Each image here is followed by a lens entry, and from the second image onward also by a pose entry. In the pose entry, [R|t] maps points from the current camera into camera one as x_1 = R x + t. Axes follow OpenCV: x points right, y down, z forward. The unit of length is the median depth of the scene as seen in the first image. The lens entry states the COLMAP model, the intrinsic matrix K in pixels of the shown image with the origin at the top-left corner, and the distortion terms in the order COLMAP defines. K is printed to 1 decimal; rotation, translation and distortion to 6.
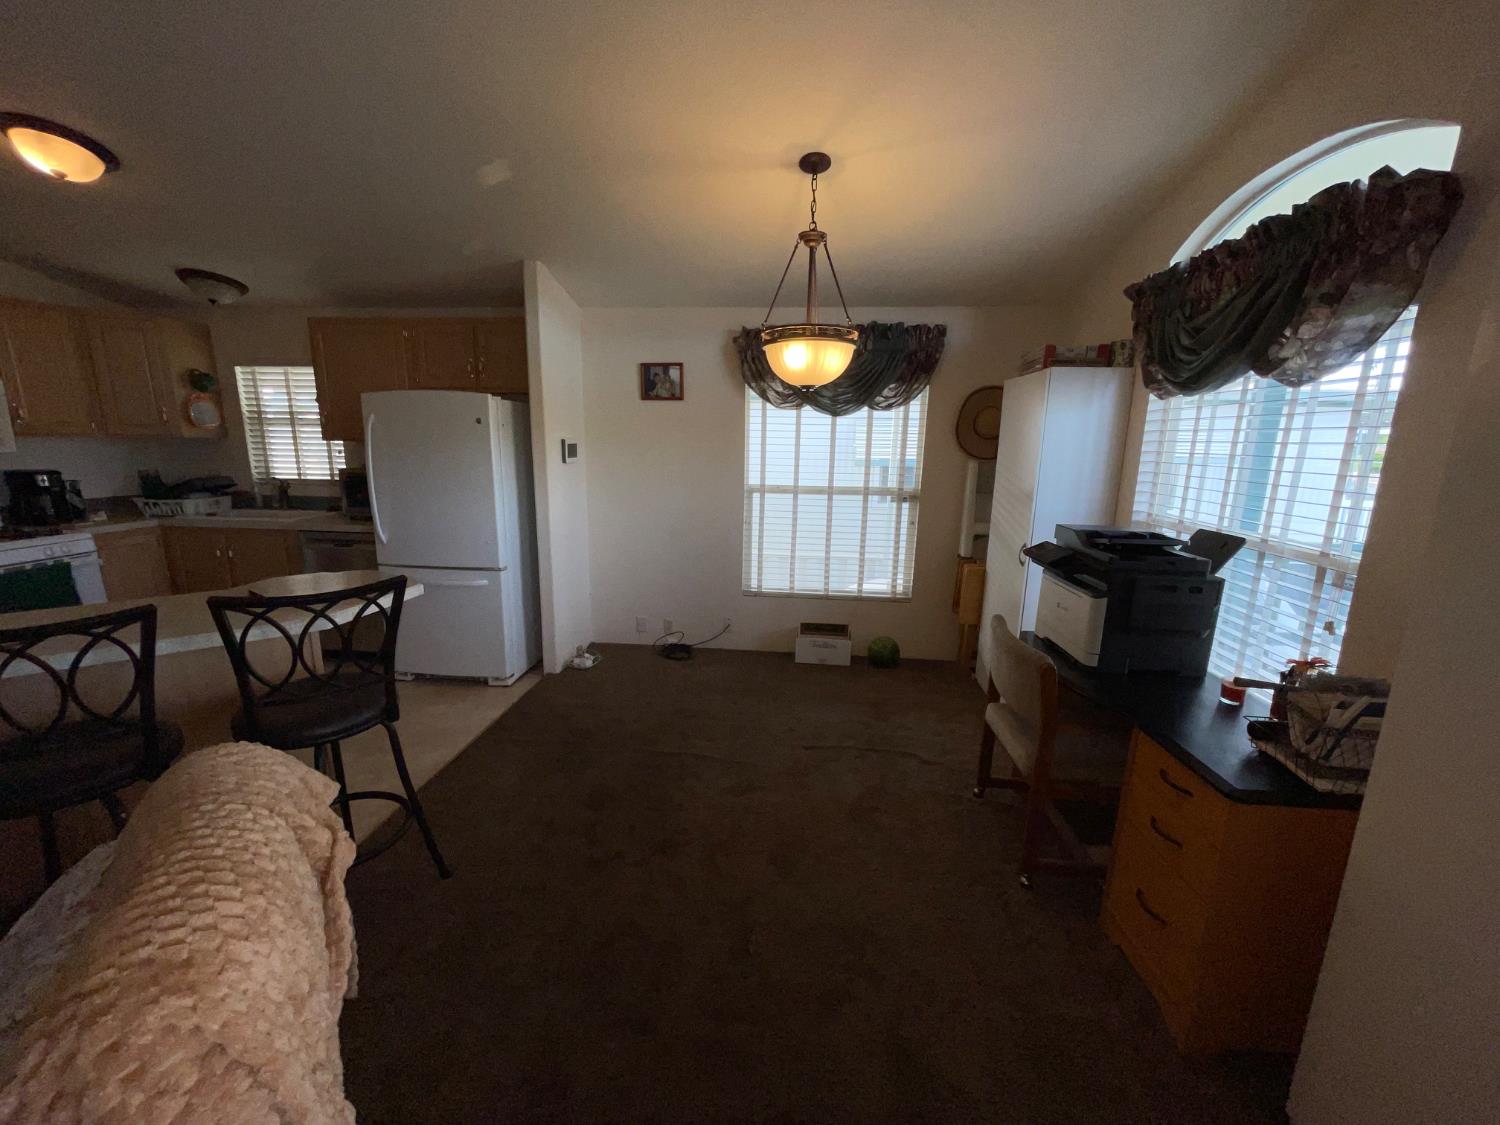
lens RADIAL K [[600.3, 0, 743.1], [0, 600.3, 570.8], [0, 0, 1]] dist [-0.011186, 0.003157]
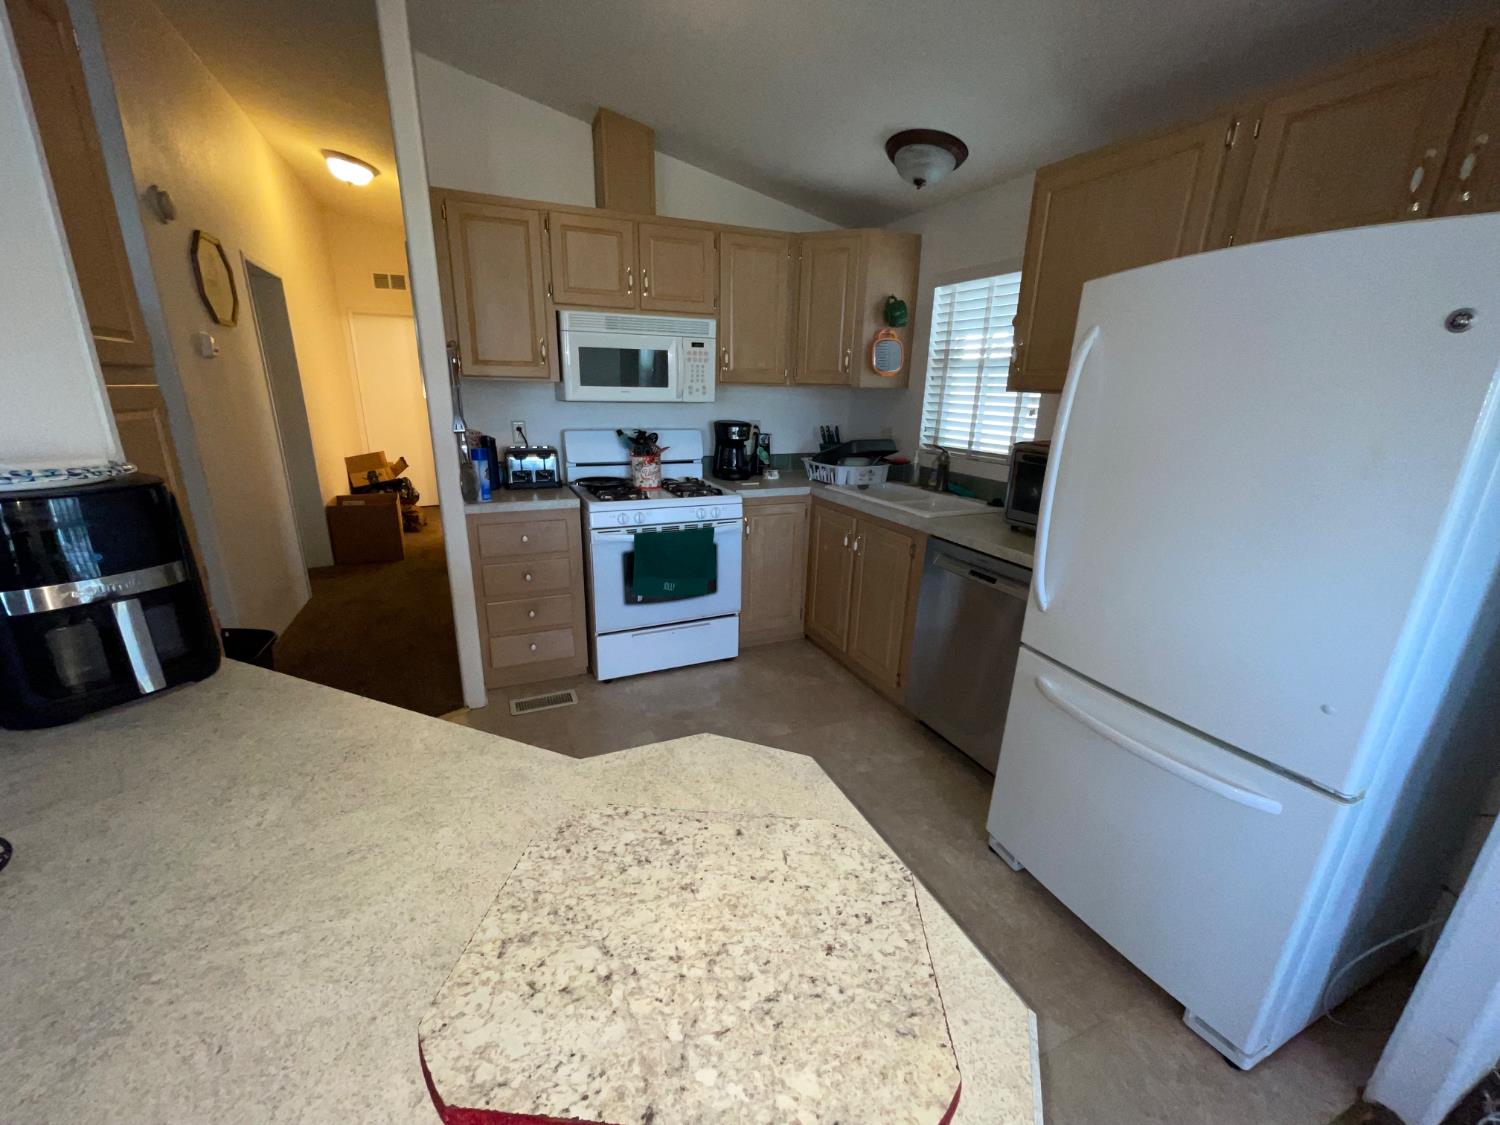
lens RADIAL K [[600.3, 0, 743.1], [0, 600.3, 570.8], [0, 0, 1]] dist [-0.011186, 0.003157]
pose [[0.479880, 0.252291, -0.840276, -0.275023], [-0.194768, 0.964497, 0.178357, -0.098490], [0.855442, 0.078069, 0.511981, 0.469827]]
